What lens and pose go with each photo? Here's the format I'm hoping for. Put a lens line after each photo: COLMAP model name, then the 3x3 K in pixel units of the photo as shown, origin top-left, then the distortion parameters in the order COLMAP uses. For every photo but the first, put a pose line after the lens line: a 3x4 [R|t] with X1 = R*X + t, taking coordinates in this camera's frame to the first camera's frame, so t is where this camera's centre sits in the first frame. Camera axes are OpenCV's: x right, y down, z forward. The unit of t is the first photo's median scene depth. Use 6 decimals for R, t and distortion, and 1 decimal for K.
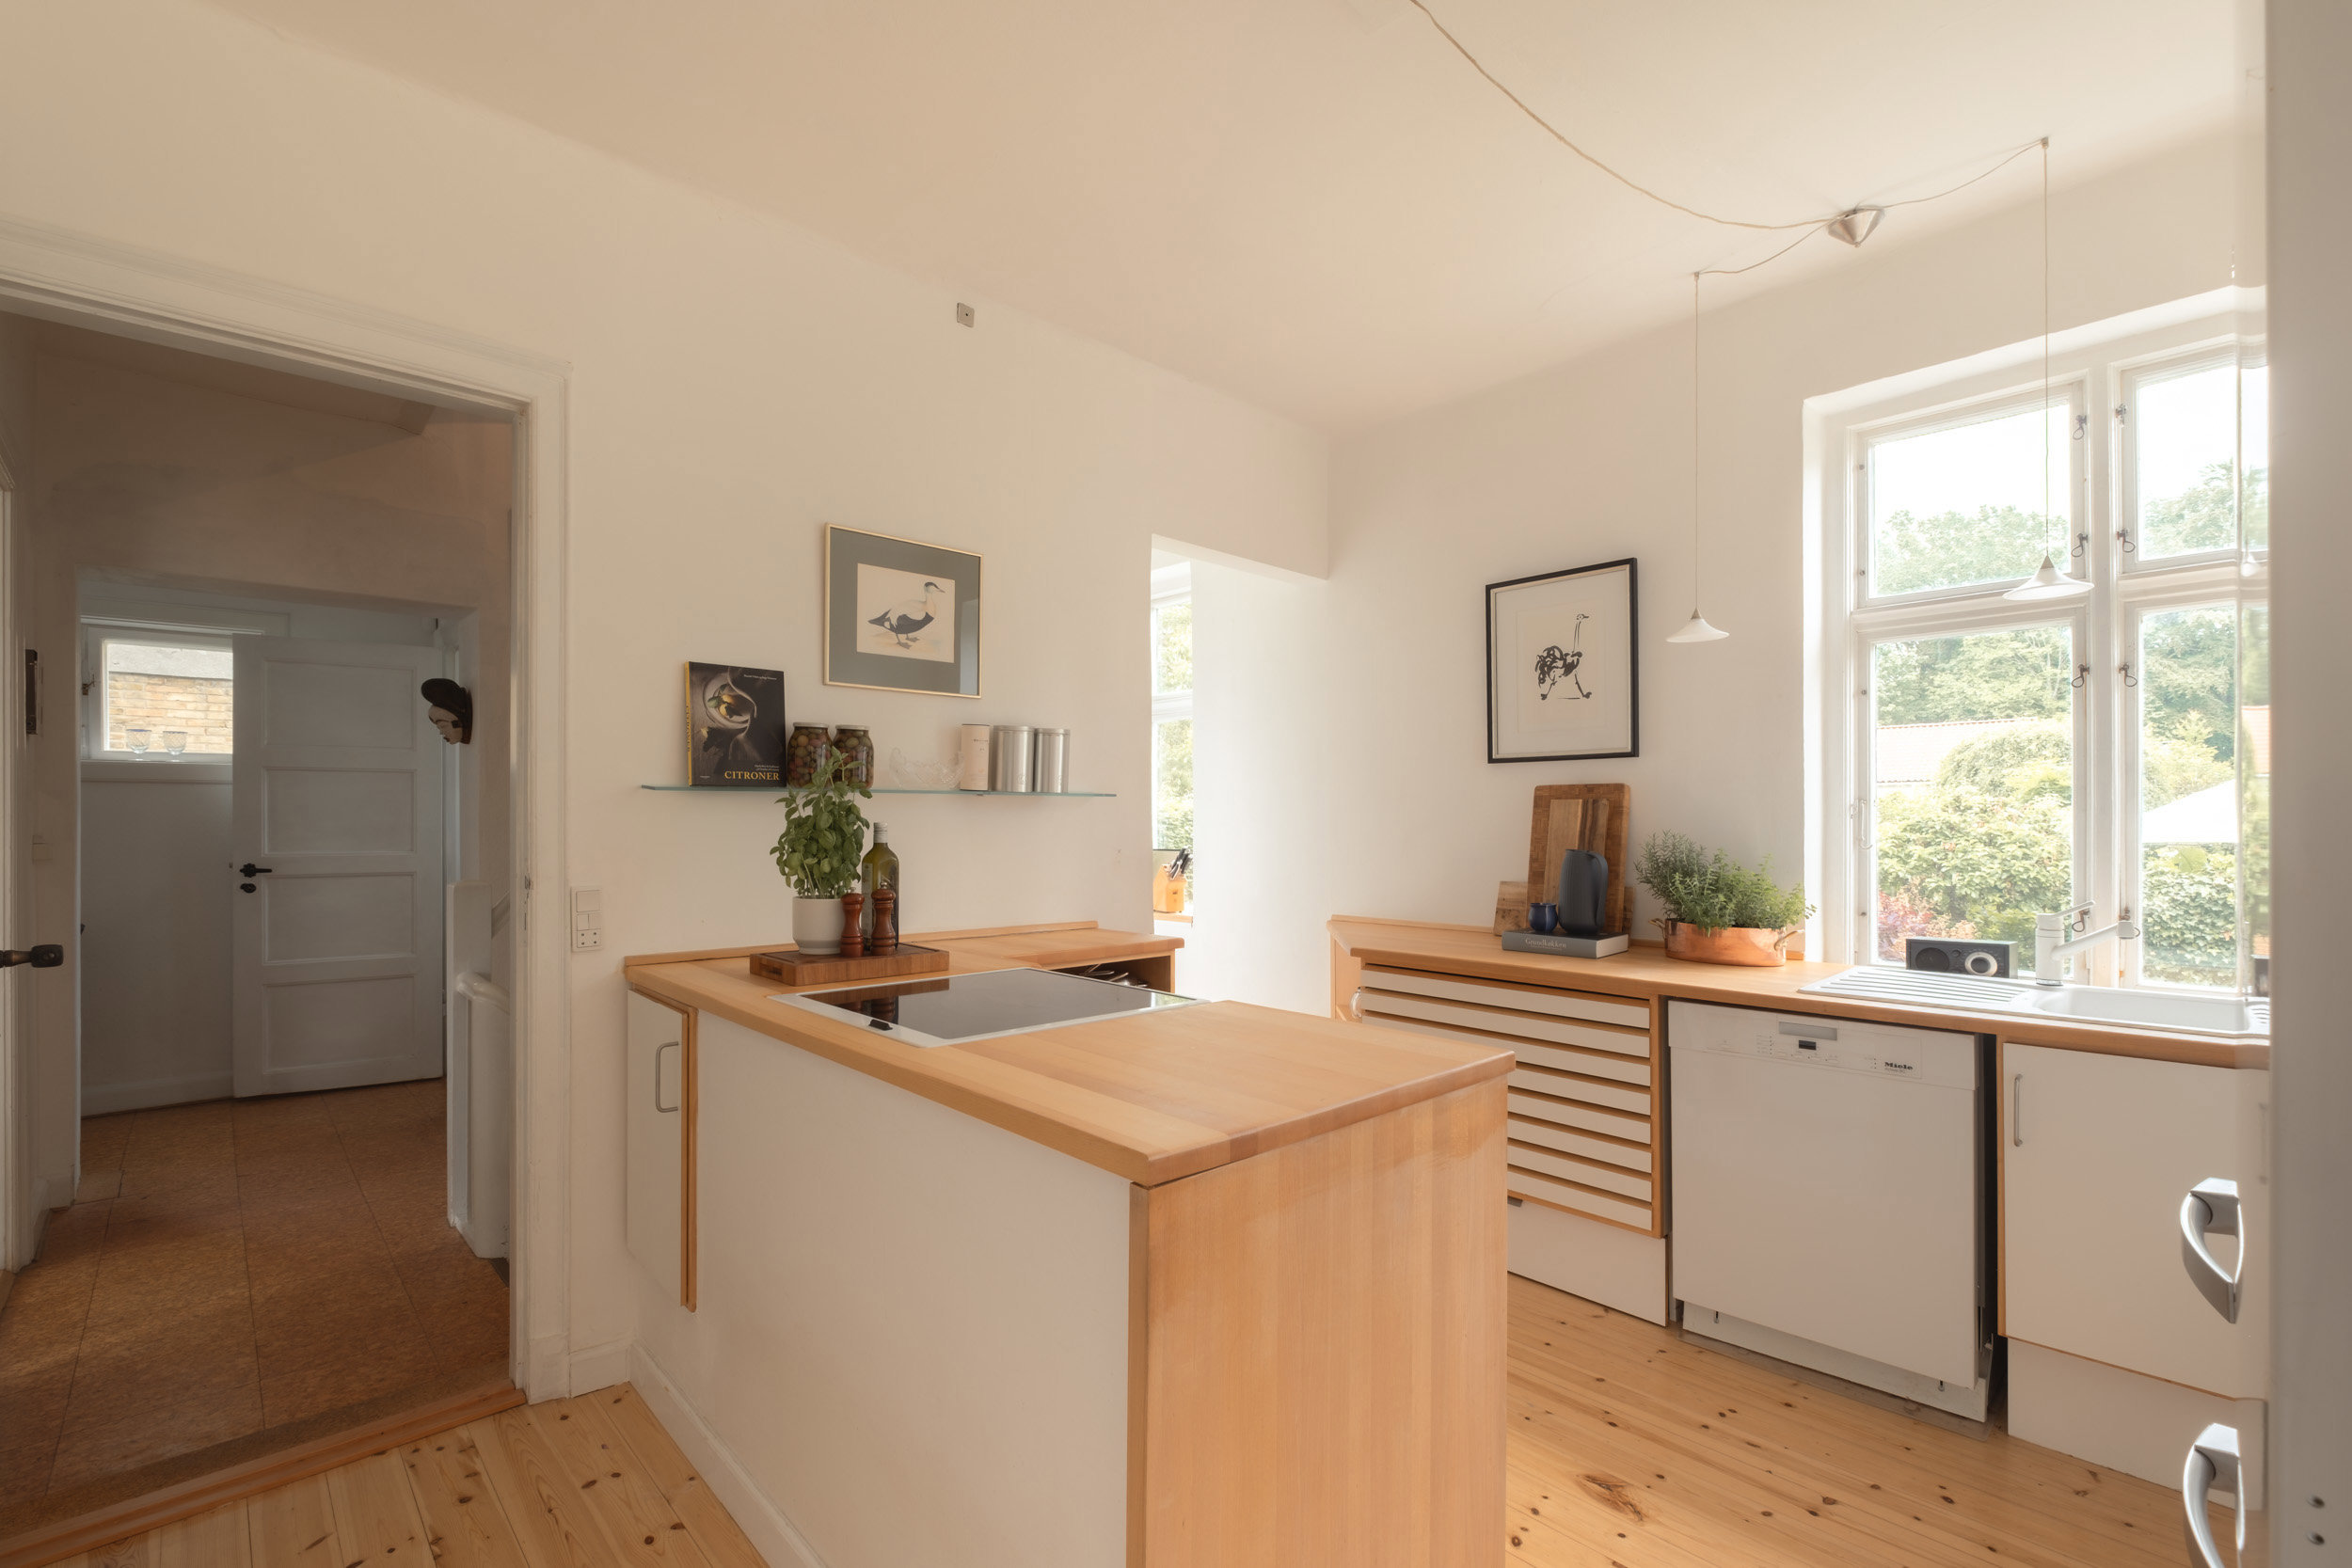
lens RADIAL K [[1016.4, 0, 1181.6], [0, 1016.4, 817.1], [0, 0, 1]] dist [-0.001839, -0.000225]
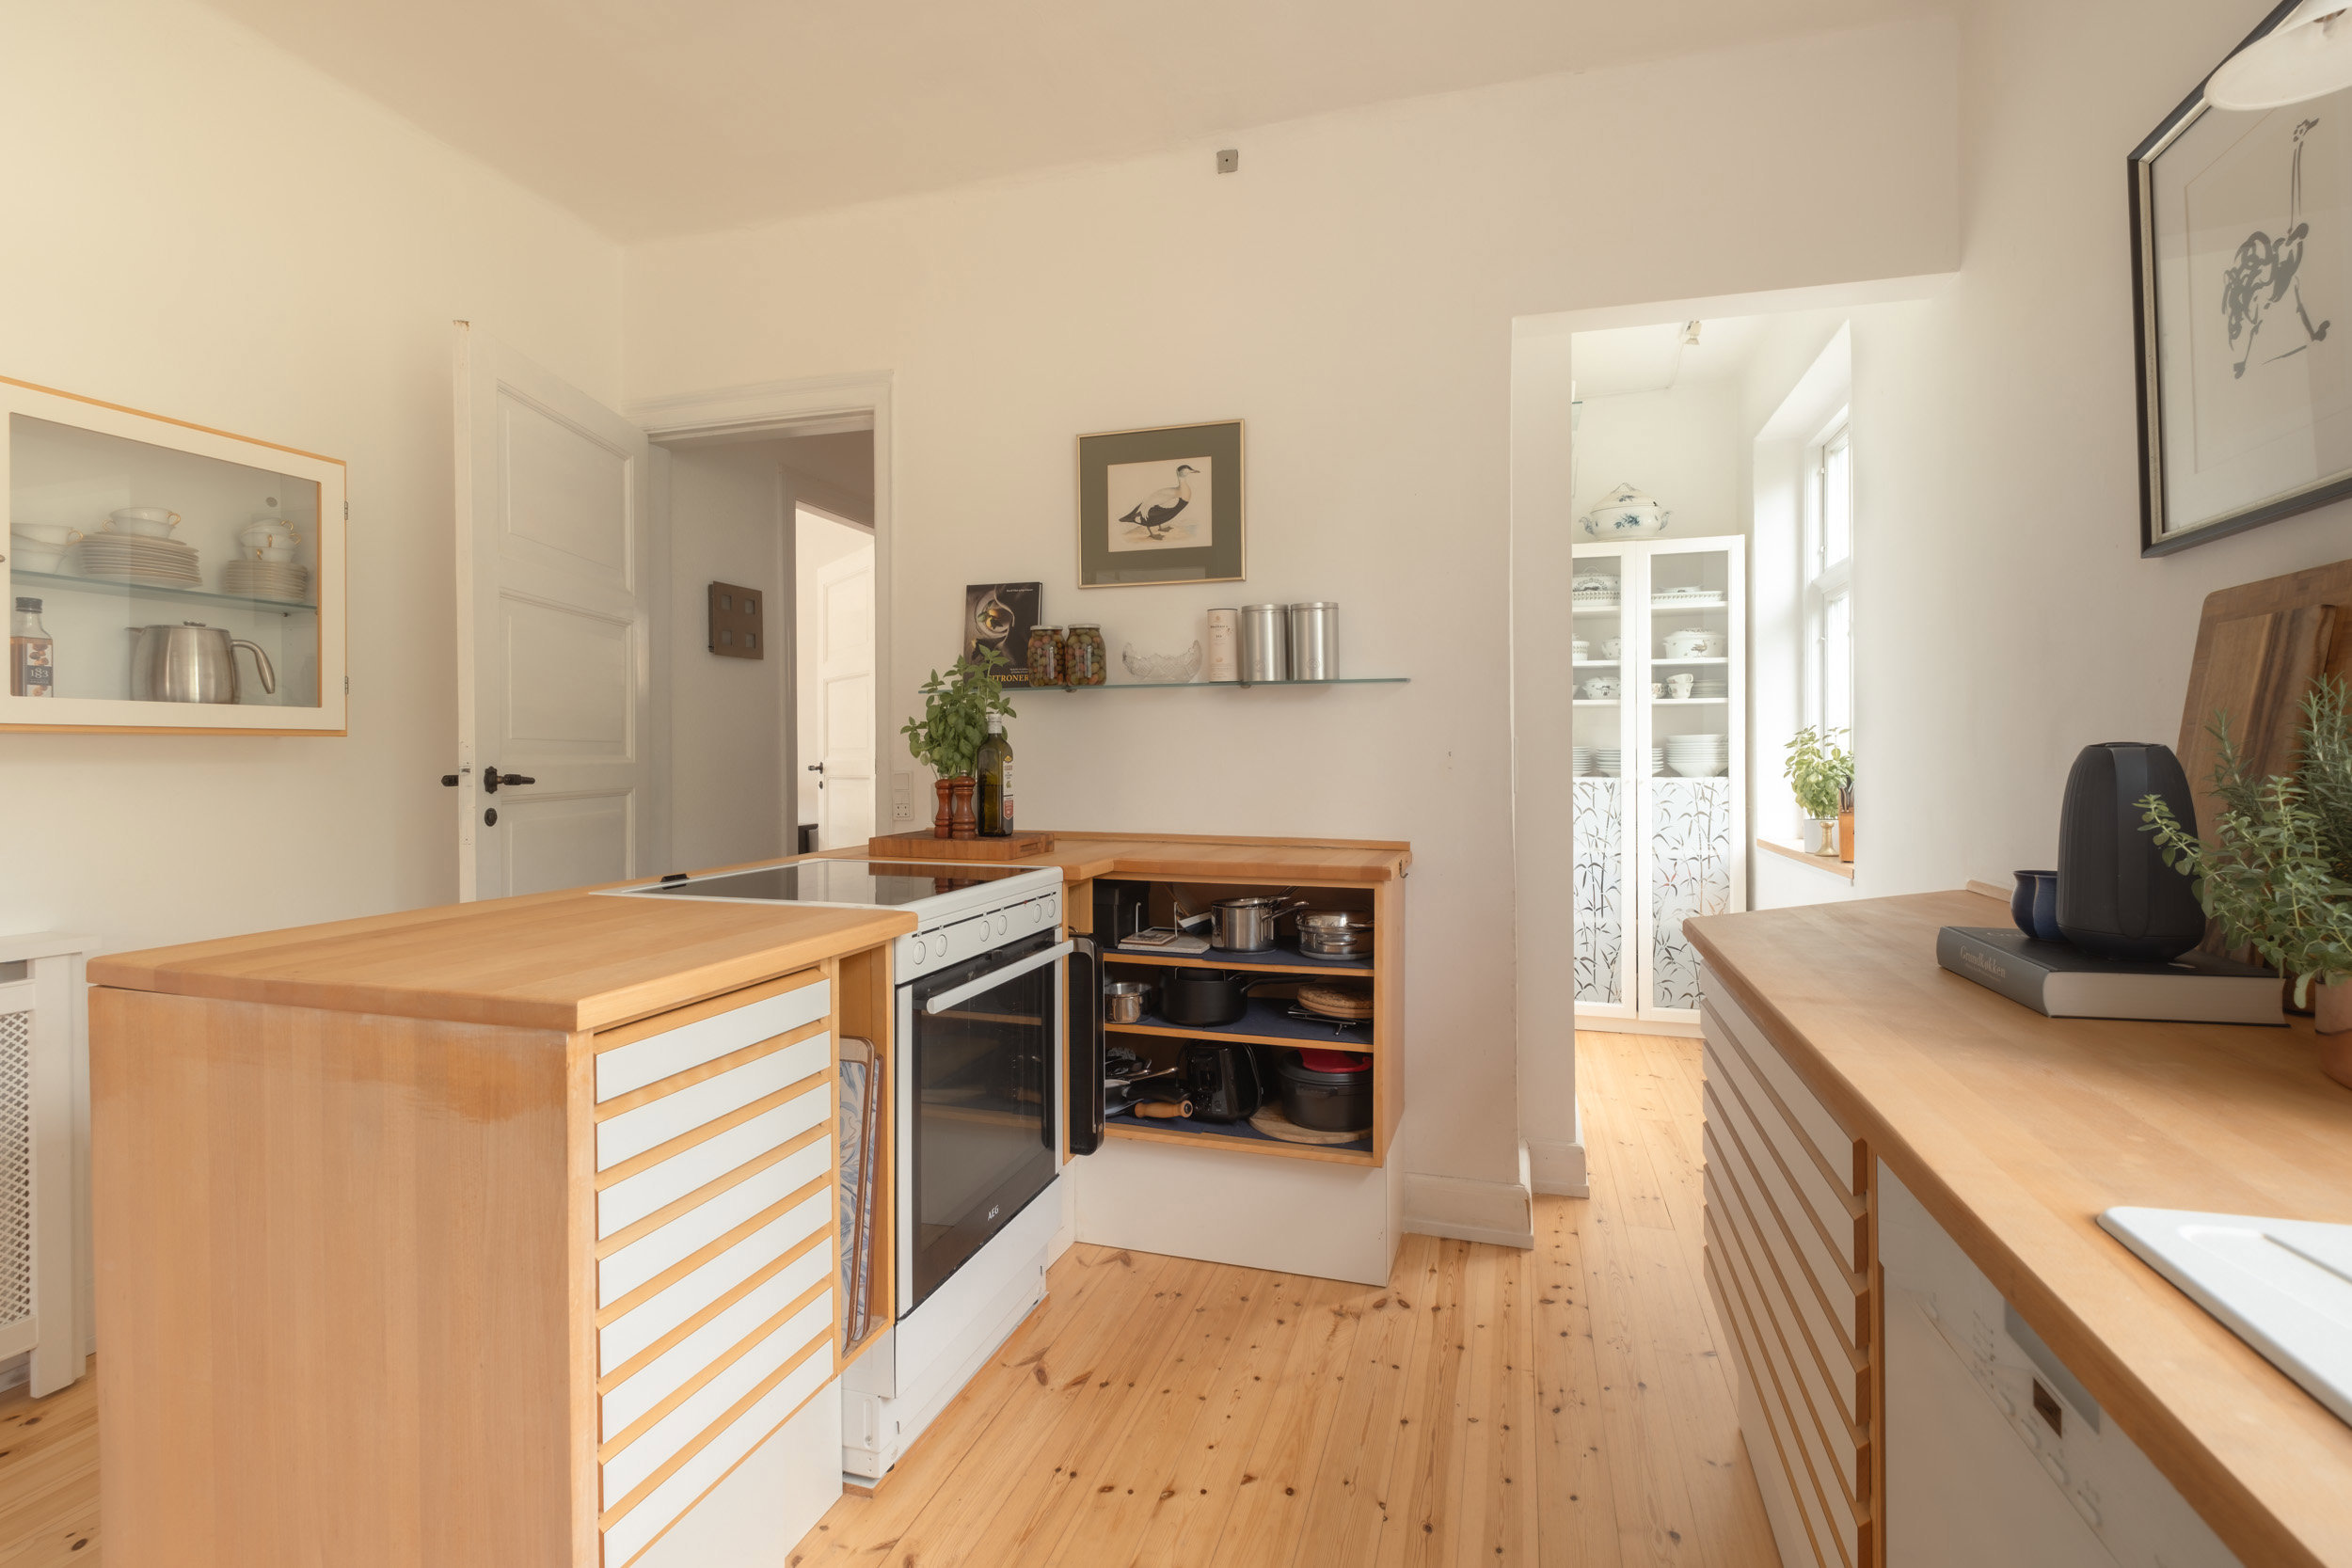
lens RADIAL K [[1021.2, 0, 1243.1], [0, 1021.2, 759.5], [0, 0, 1]] dist [0.000374, -0.000597]
pose [[0.523069, 0.004295, -0.852279, 0.612708], [0.005168, 0.999953, 0.008211, 0.037468], [0.852274, -0.008700, 0.523023, 0.559392]]
